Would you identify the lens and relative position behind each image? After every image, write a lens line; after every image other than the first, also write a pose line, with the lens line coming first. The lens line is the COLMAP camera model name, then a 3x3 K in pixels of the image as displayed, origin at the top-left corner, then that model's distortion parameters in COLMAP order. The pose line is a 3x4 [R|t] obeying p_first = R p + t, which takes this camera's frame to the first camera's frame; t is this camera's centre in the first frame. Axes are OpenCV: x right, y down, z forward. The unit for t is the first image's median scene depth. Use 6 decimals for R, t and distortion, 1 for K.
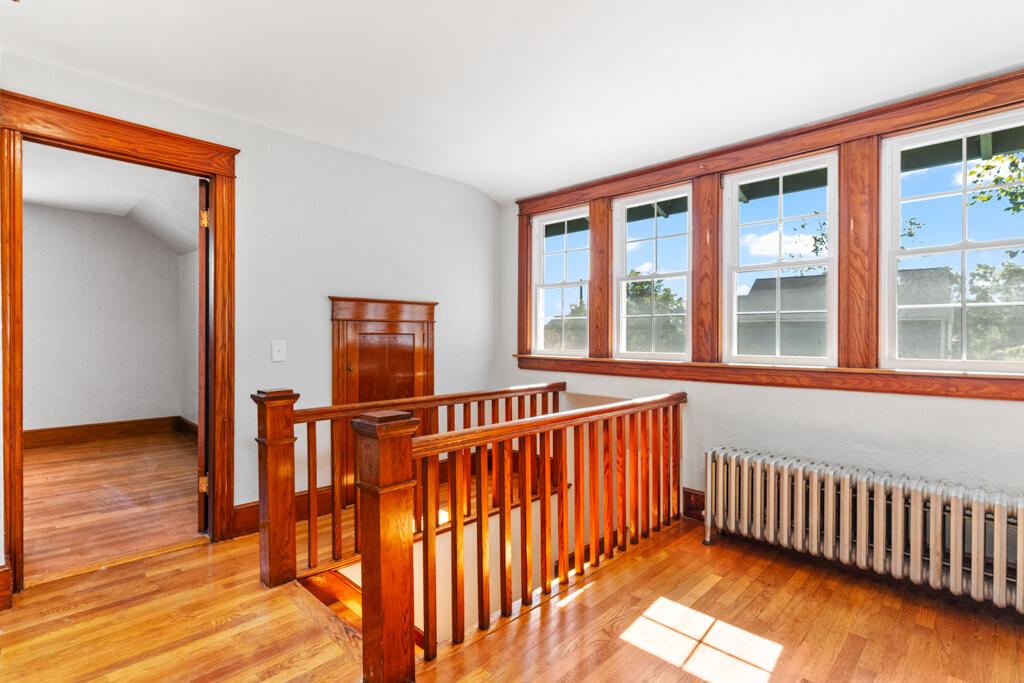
lens RADIAL K [[499.3, 0, 502.5], [0, 499.3, 341.8], [0, 0, 1]] dist [0.001627, 0.000651]
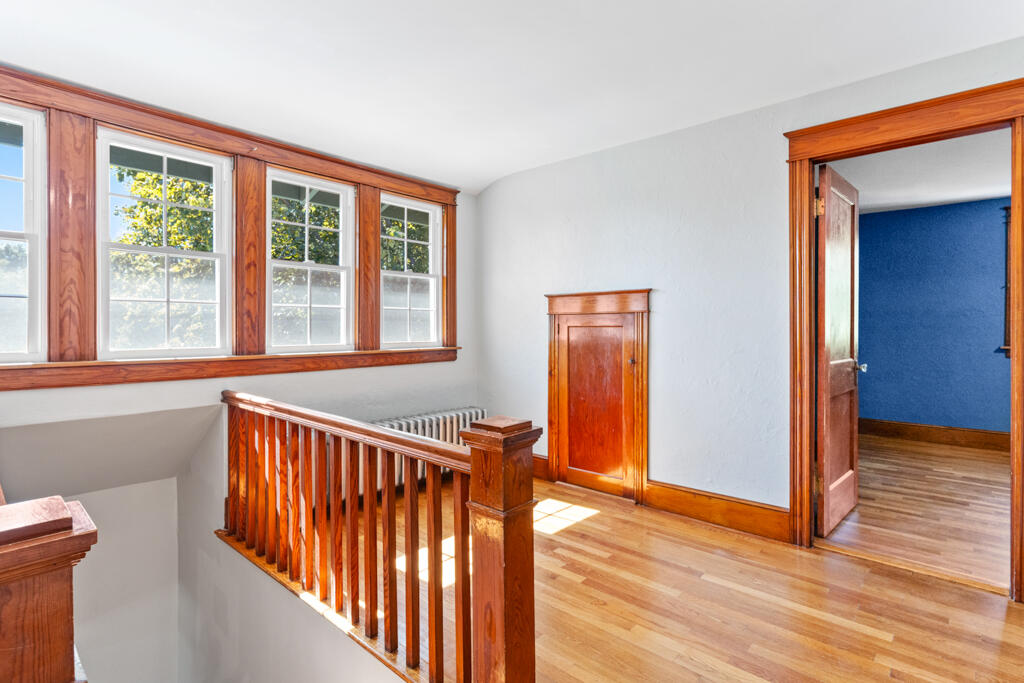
lens RADIAL K [[499.3, 0, 503.8], [0, 499.3, 332.3], [0, 0, 1]] dist [0.001627, 0.000651]
pose [[-0.056247, -0.009779, 0.998369, -0.488790], [0.009079, 0.999906, 0.010305, -0.006482], [-0.998376, 0.009644, -0.056153, 0.493130]]
